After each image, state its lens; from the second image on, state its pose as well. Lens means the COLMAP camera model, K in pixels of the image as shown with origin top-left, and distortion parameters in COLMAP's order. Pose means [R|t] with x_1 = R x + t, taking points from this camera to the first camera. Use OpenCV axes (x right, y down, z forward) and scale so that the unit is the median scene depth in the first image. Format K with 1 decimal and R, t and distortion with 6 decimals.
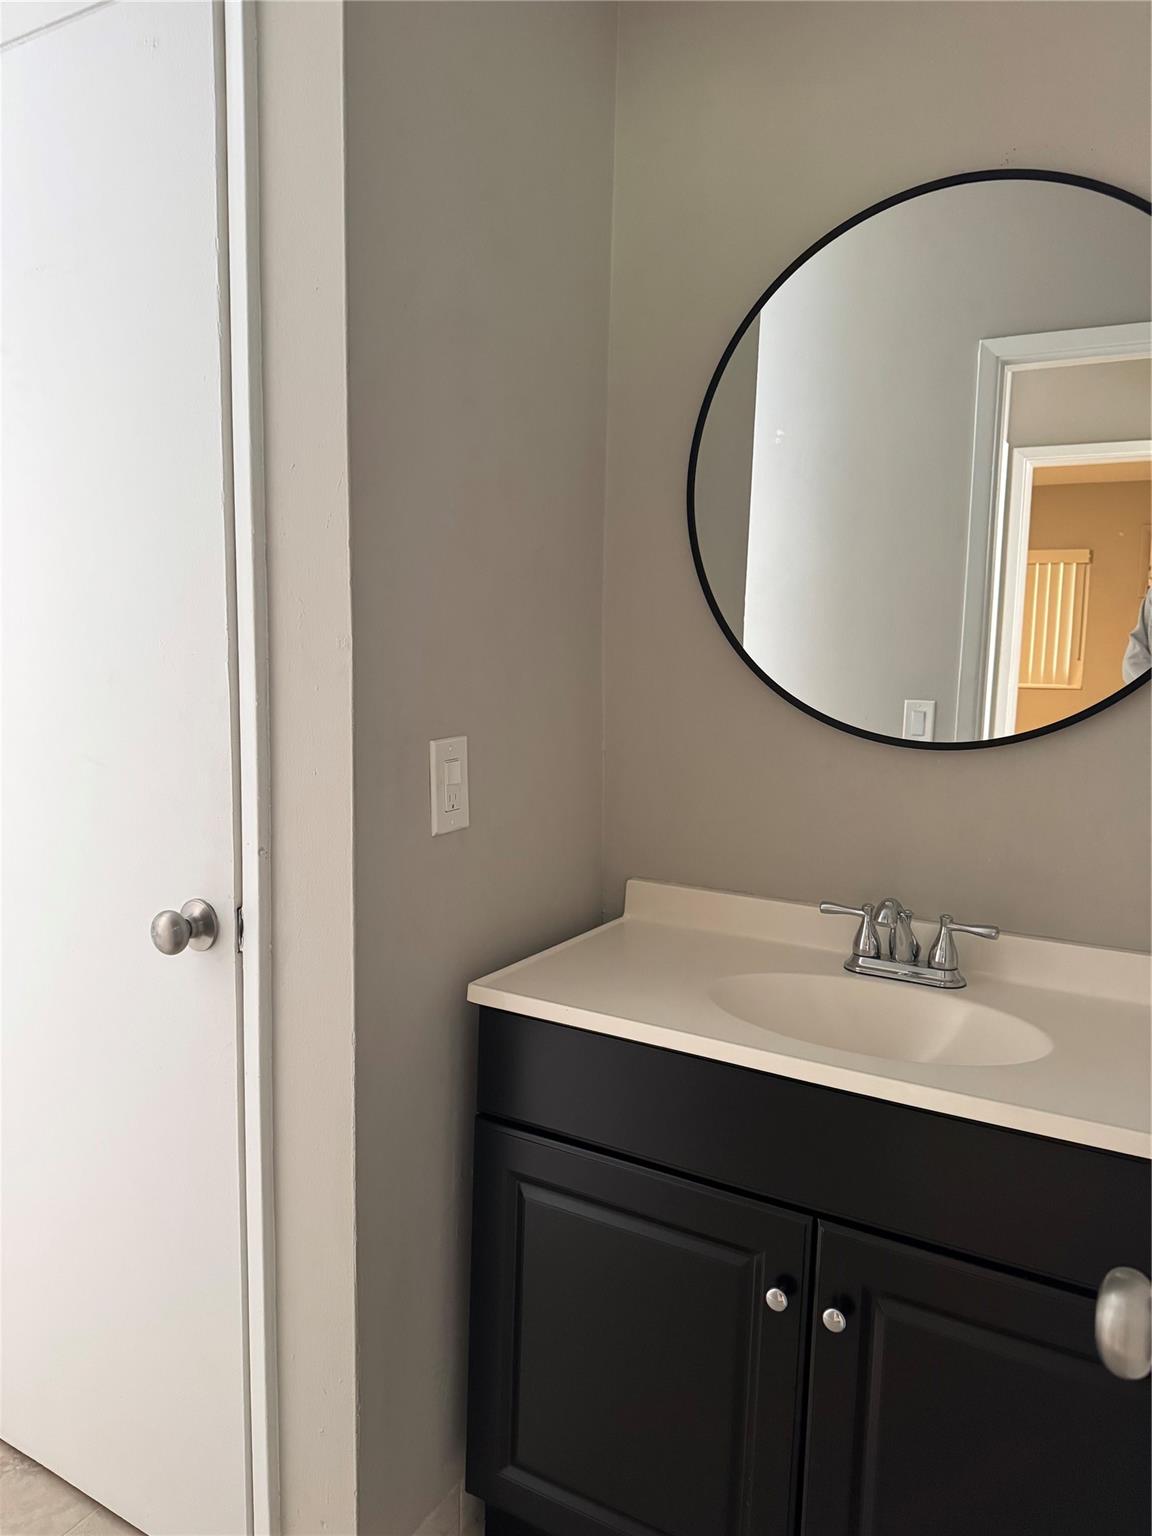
lens RADIAL K [[1081.1, 0, 576.6], [0, 1081.1, 764.9], [0, 0, 1]] dist [-0.010164, -0.038355]
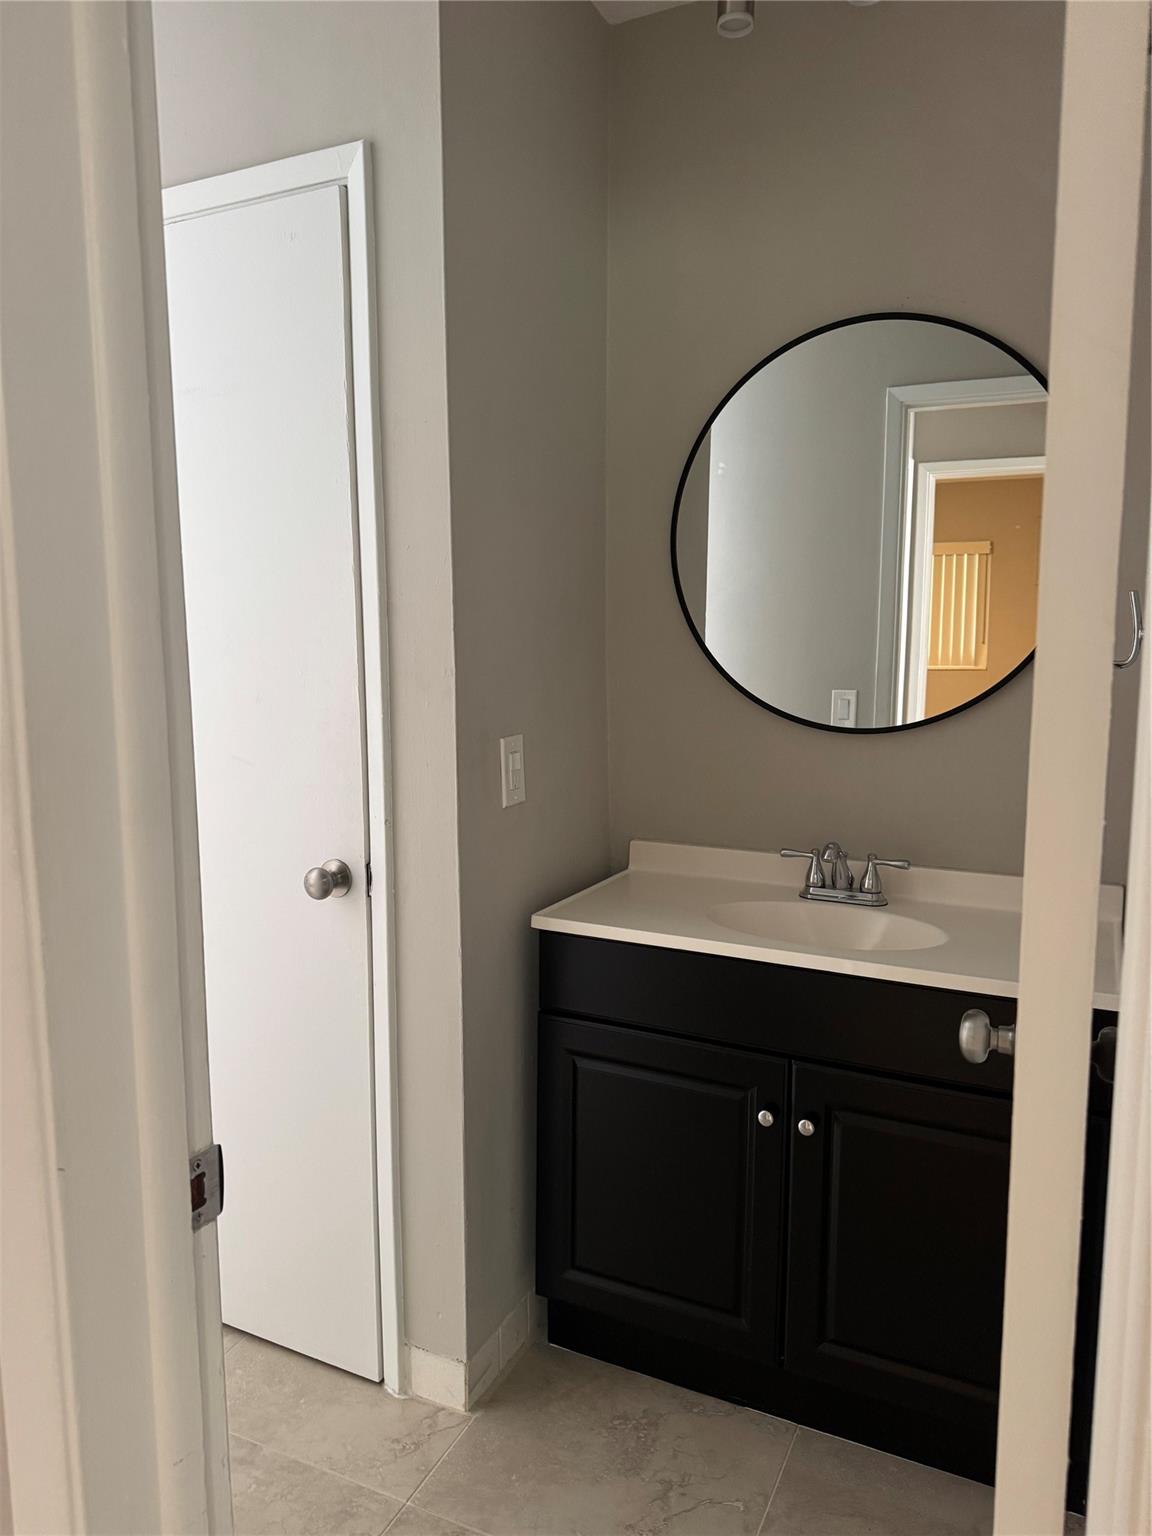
lens RADIAL K [[1081.1, 0, 568.1], [0, 1081.1, 764.2], [0, 0, 1]] dist [-0.010164, -0.038355]
pose [[0.997706, -0.029350, 0.061007, -0.129741], [0.028773, 0.999533, 0.010318, -0.001463], [-0.061282, -0.008539, 0.998084, -0.364011]]
